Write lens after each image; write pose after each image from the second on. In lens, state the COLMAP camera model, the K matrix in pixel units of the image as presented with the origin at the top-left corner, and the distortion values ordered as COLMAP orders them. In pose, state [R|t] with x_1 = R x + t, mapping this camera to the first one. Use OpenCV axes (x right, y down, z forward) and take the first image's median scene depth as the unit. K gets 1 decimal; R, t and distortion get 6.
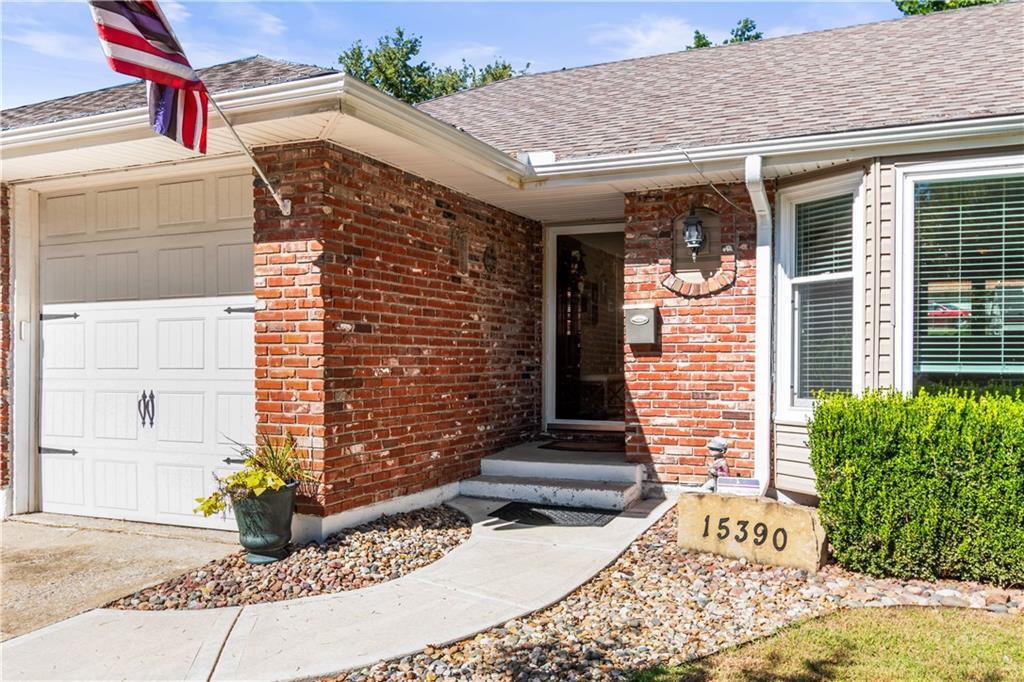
lens RADIAL K [[849.4, 0, 512.0], [0, 849.4, 341.0], [0, 0, 1]] dist [0.003285, 0.002952]
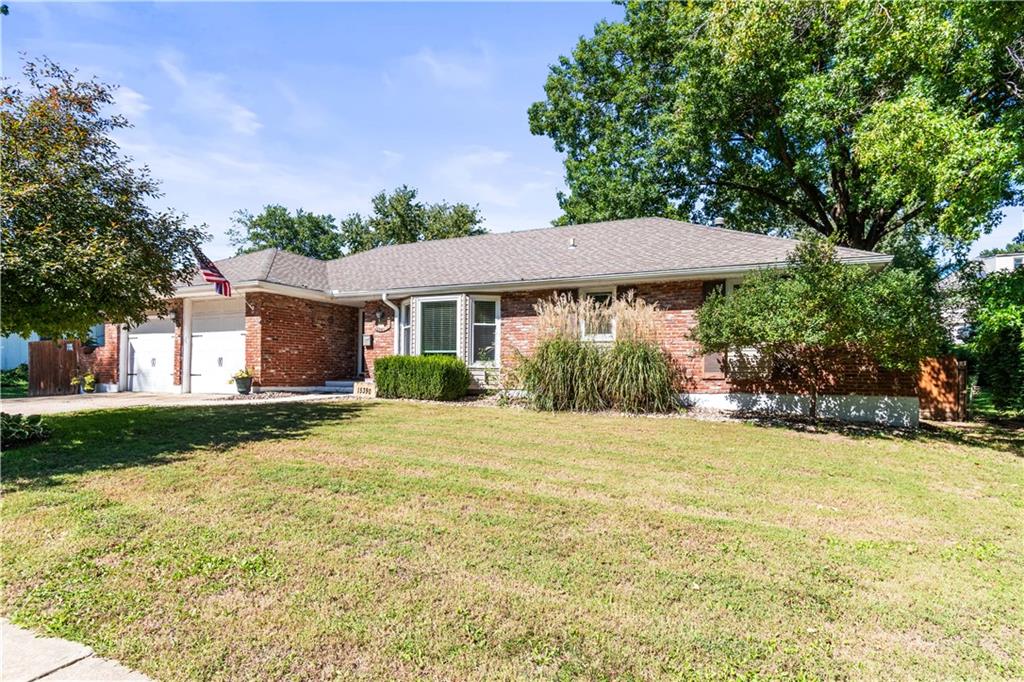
lens RADIAL K [[567.9, 0, 512.0], [0, 567.9, 341.0], [0, 0, 1]] dist [-0.001561, -0.000120]
pose [[0.999853, 0.008344, -0.014974, 0.866328], [-0.008919, 0.999209, -0.038764, 0.076491], [0.014639, 0.038892, 0.999136, -1.427276]]
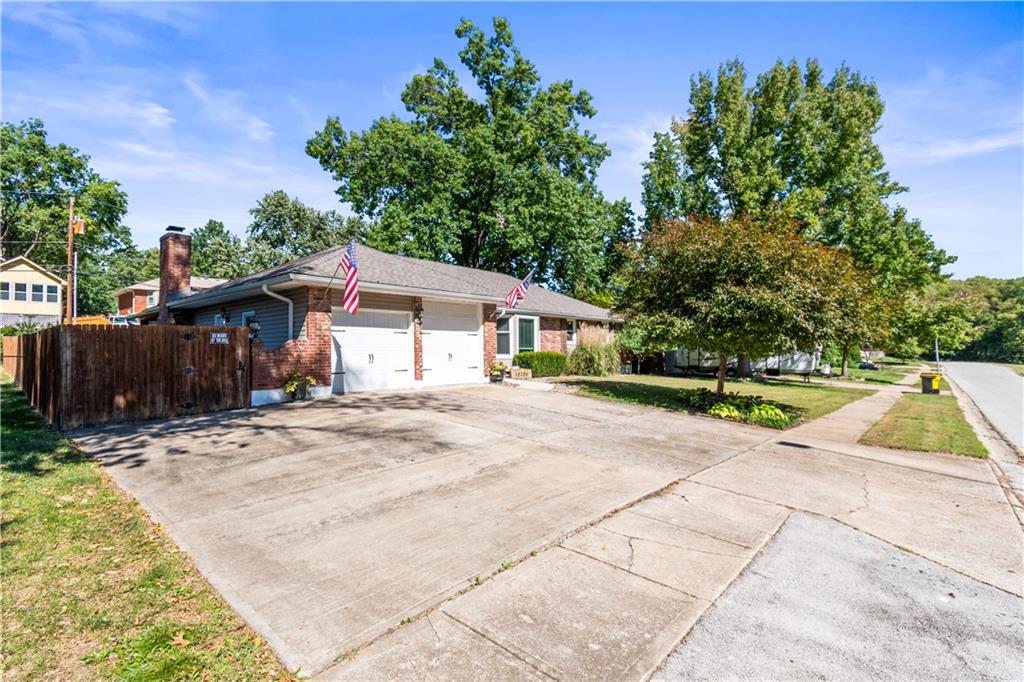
lens RADIAL K [[510.1, 0, 512.0], [0, 510.1, 341.0], [0, 0, 1]] dist [-0.000209, -0.000046]
pose [[0.311548, 0.027833, 0.949823, -2.781217], [0.003320, 0.999533, -0.030378, 0.082262], [-0.950224, 0.012617, 0.311311, -0.061009]]
